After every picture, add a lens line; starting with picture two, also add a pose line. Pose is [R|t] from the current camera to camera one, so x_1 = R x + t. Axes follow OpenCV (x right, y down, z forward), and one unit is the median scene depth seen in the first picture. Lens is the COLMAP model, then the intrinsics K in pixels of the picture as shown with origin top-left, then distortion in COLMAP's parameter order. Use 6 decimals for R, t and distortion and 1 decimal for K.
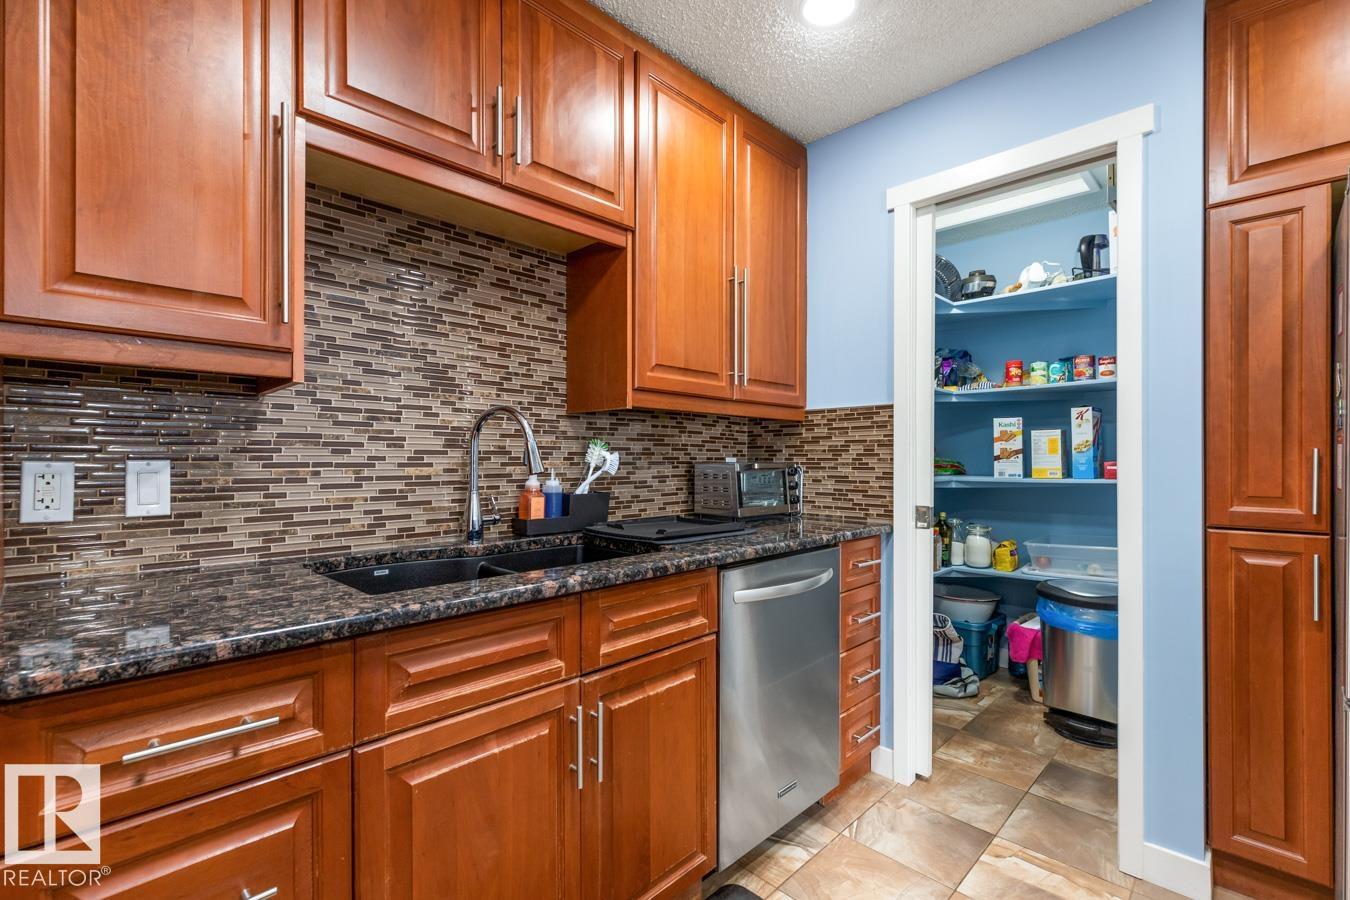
lens RADIAL K [[619.9, 0, 669.0], [0, 619.9, 455.6], [0, 0, 1]] dist [0.009410, -0.002929]
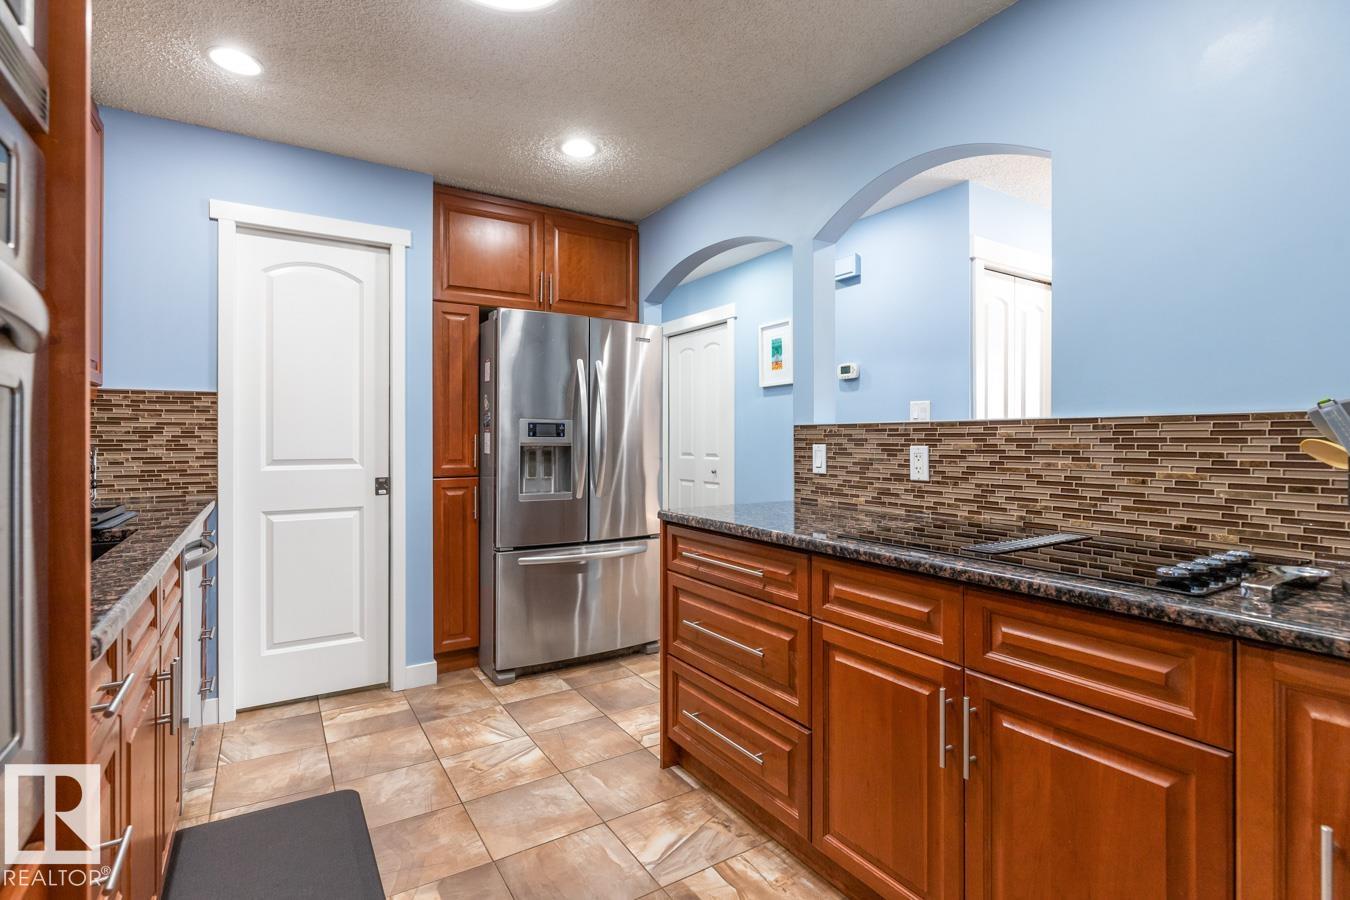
lens RADIAL K [[645.9, 0, 680.7], [0, 645.9, 439.2], [0, 0, 1]] dist [-0.006082, 0.002561]
pose [[0.217228, -0.002254, 0.976118, -0.760430], [-0.004031, 0.999987, 0.003207, -0.005008], [-0.976113, -0.004632, 0.217216, -0.099657]]
